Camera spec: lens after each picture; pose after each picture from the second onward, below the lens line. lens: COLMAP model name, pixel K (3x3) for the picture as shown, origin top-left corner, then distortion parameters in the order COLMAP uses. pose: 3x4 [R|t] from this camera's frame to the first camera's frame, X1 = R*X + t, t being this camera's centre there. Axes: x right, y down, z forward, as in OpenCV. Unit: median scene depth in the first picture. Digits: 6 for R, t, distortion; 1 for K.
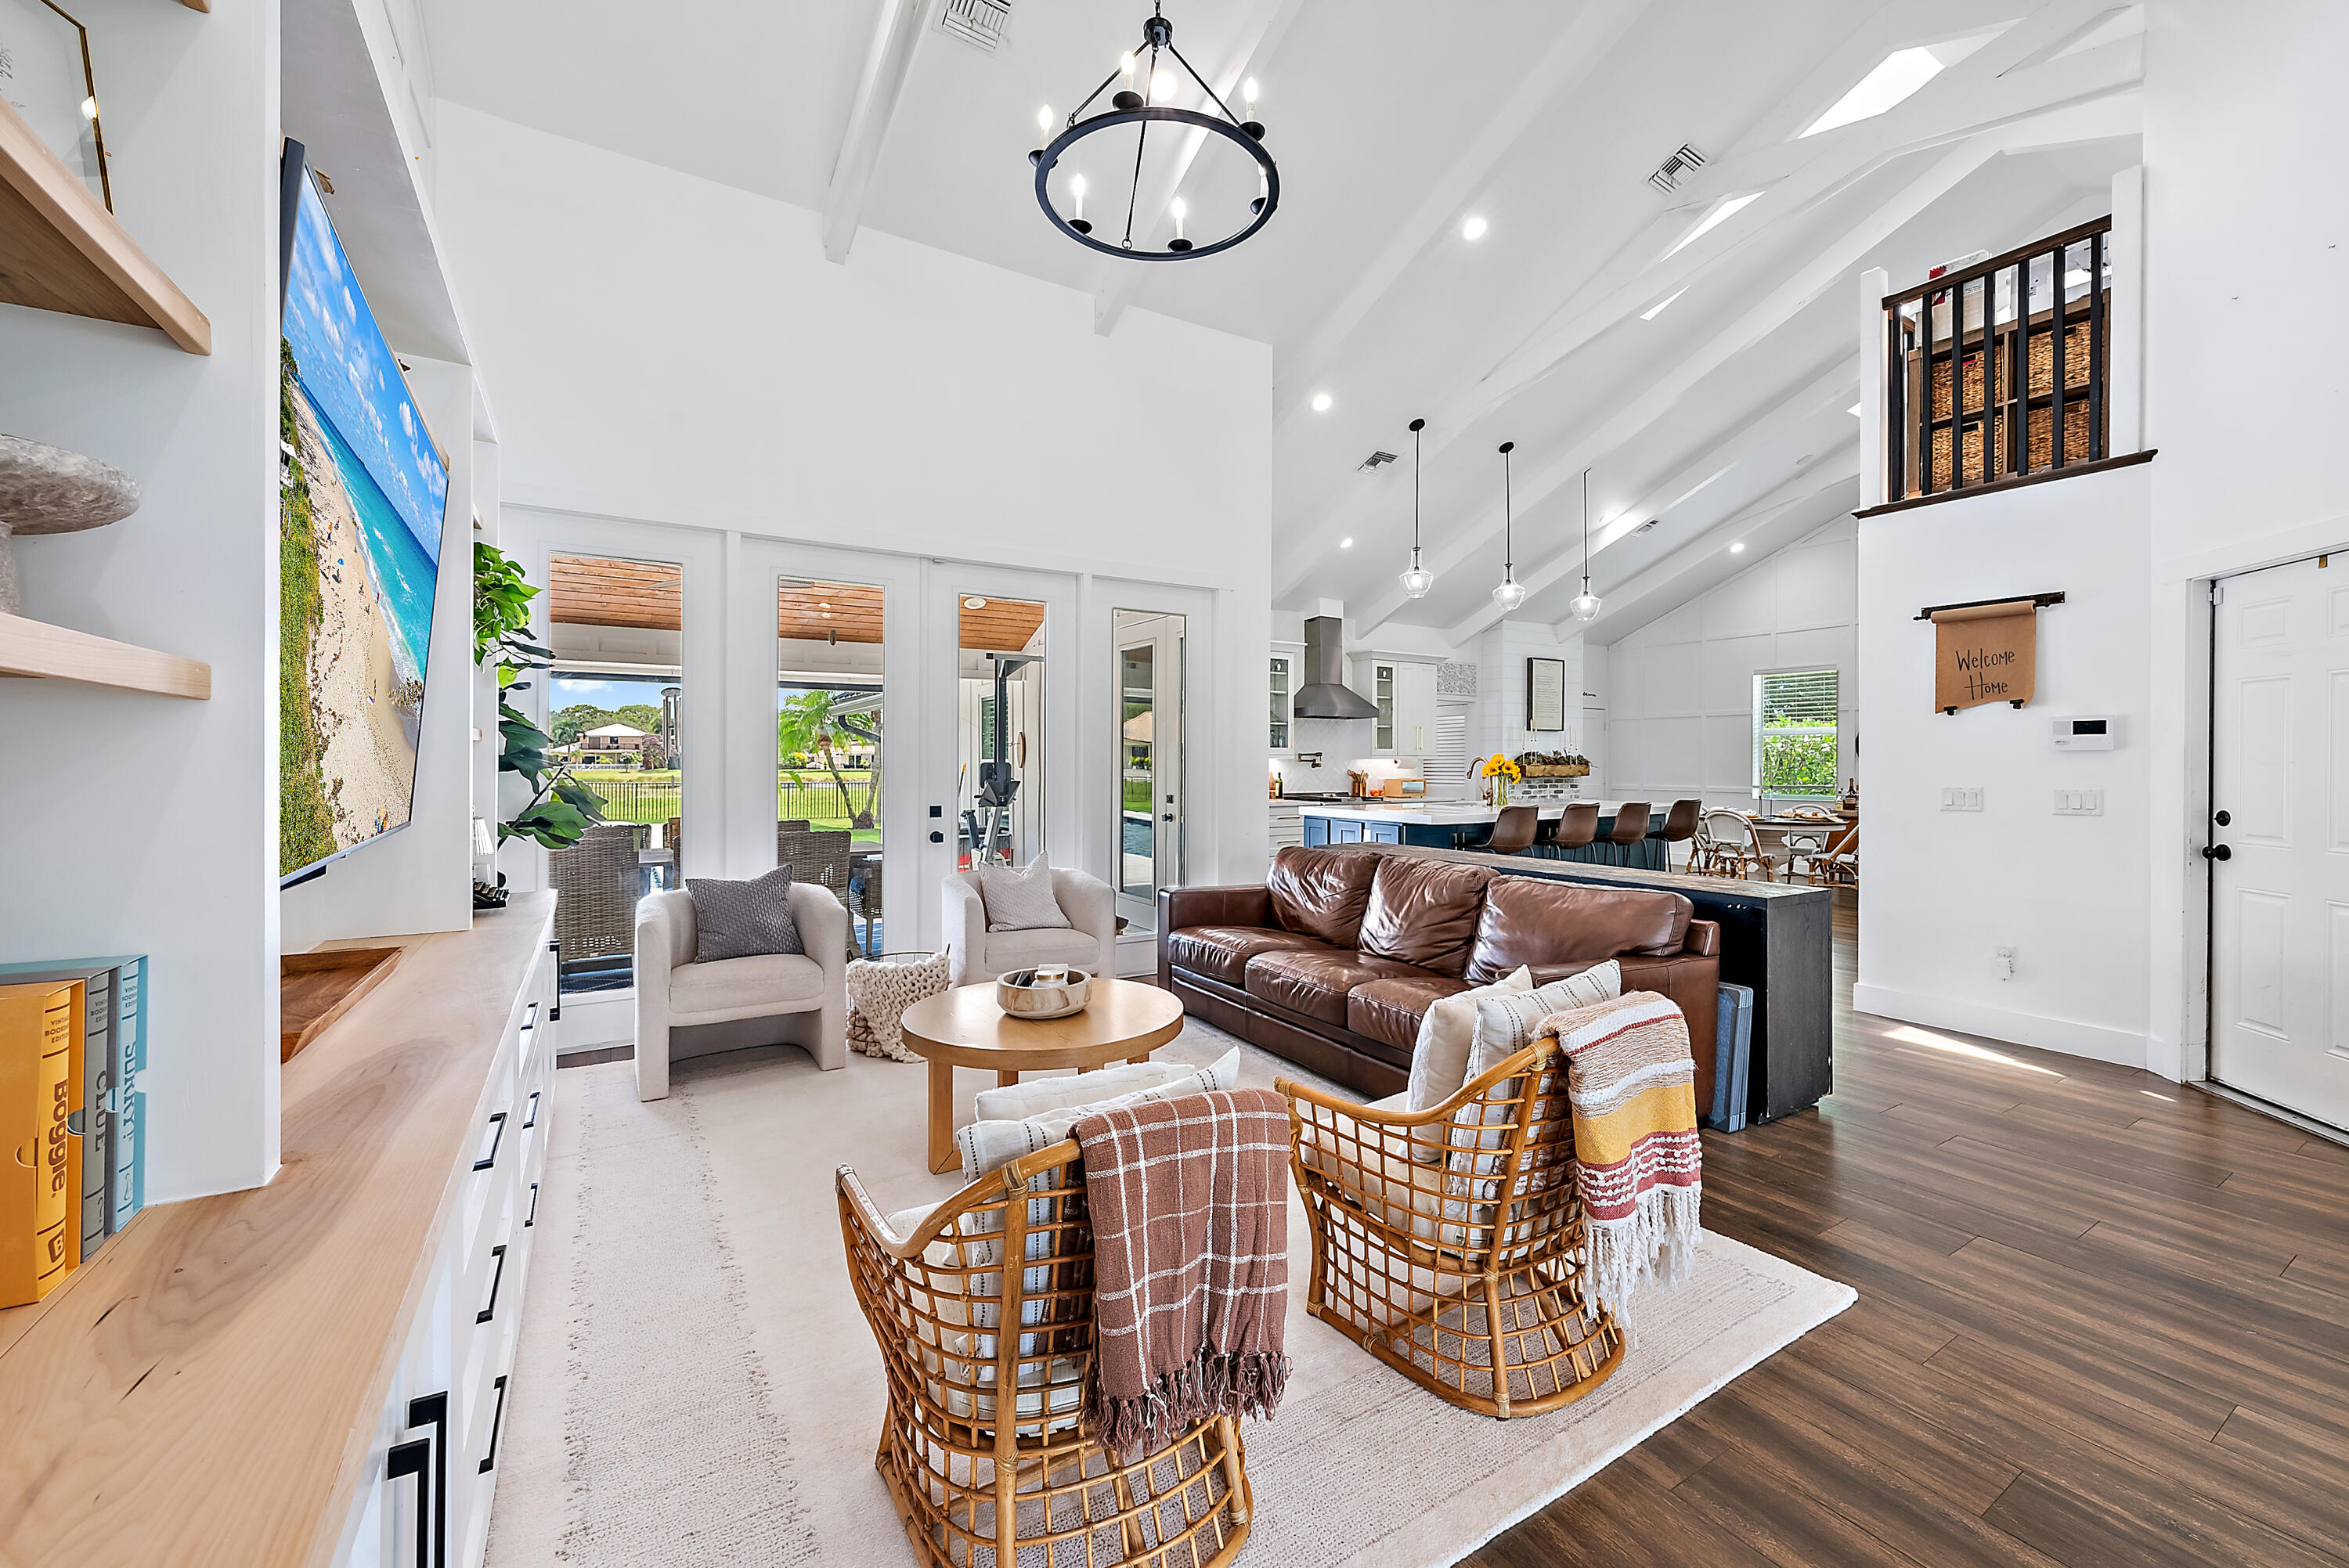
lens RADIAL K [[953.8, 0, 1180.2], [0, 953.8, 774.4], [0, 0, 1]] dist [0.000033, 0.000069]
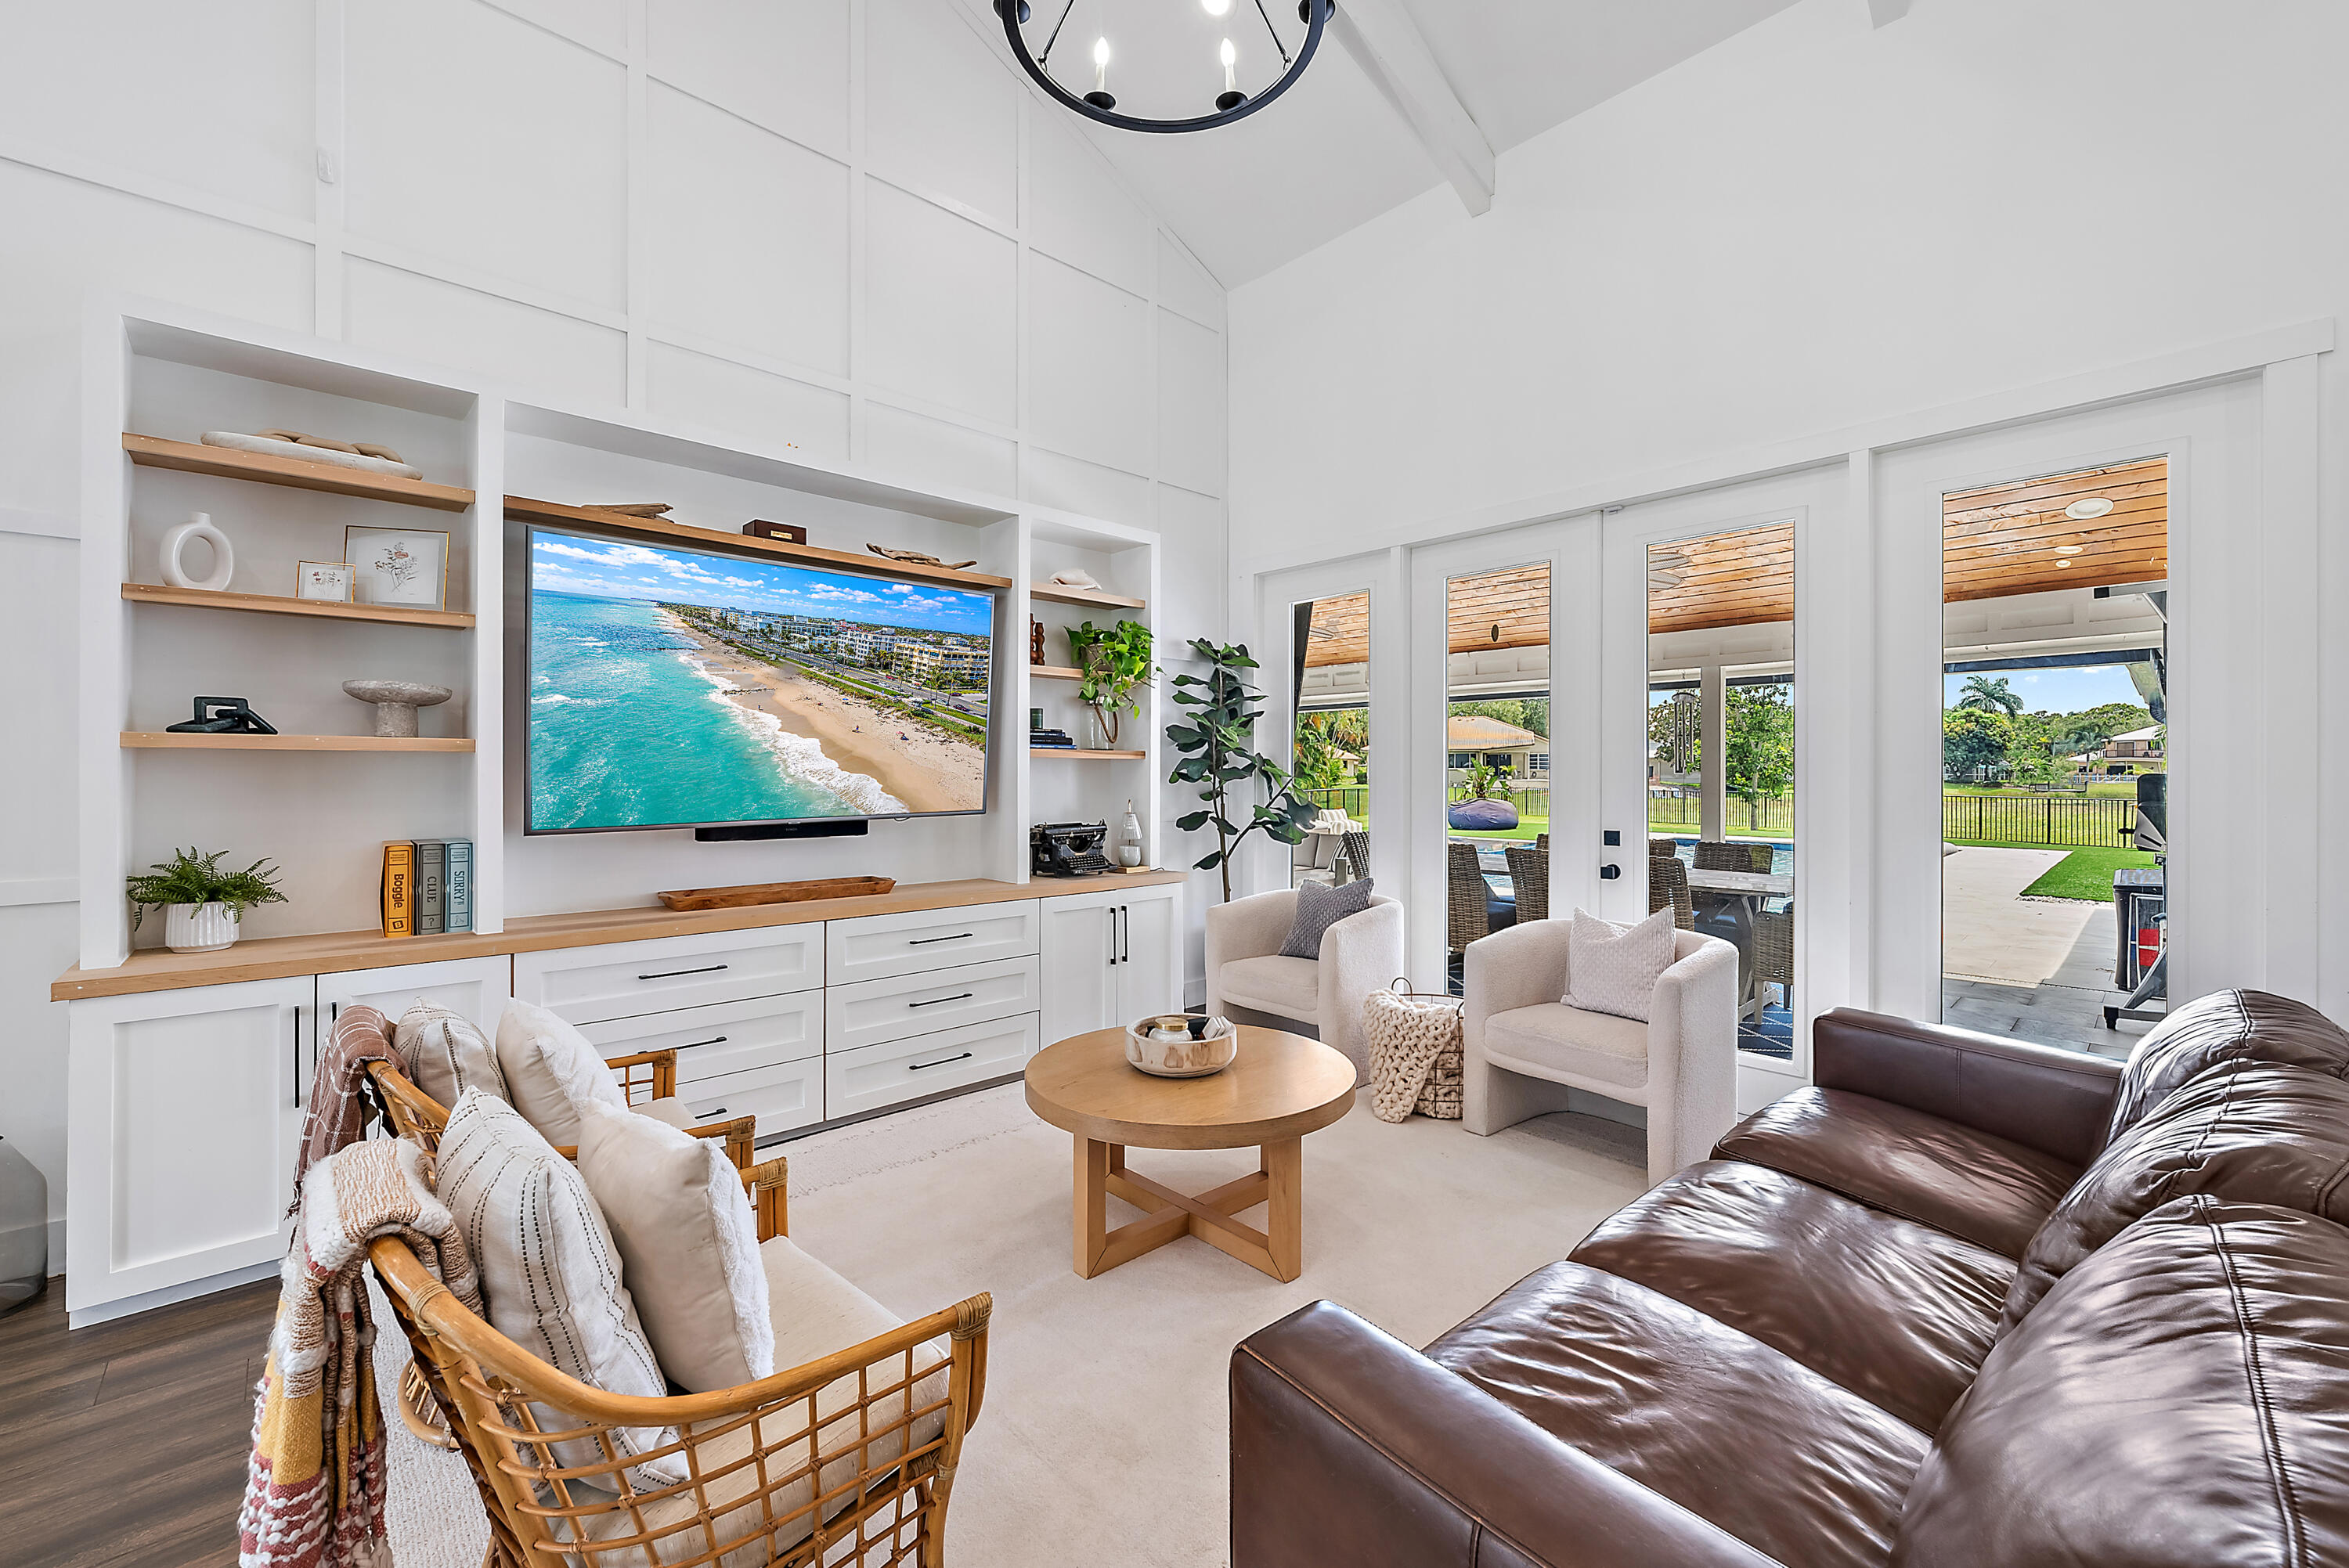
lens RADIAL K [[953.8, 0, 1180.2], [0, 953.8, 774.4], [0, 0, 1]] dist [0.000033, 0.000069]
pose [[0.210839, -0.001609, -0.977519, 0.415560], [-0.009481, 0.999948, -0.003691, -0.005846], [0.977475, 0.010046, 0.210813, 0.502047]]
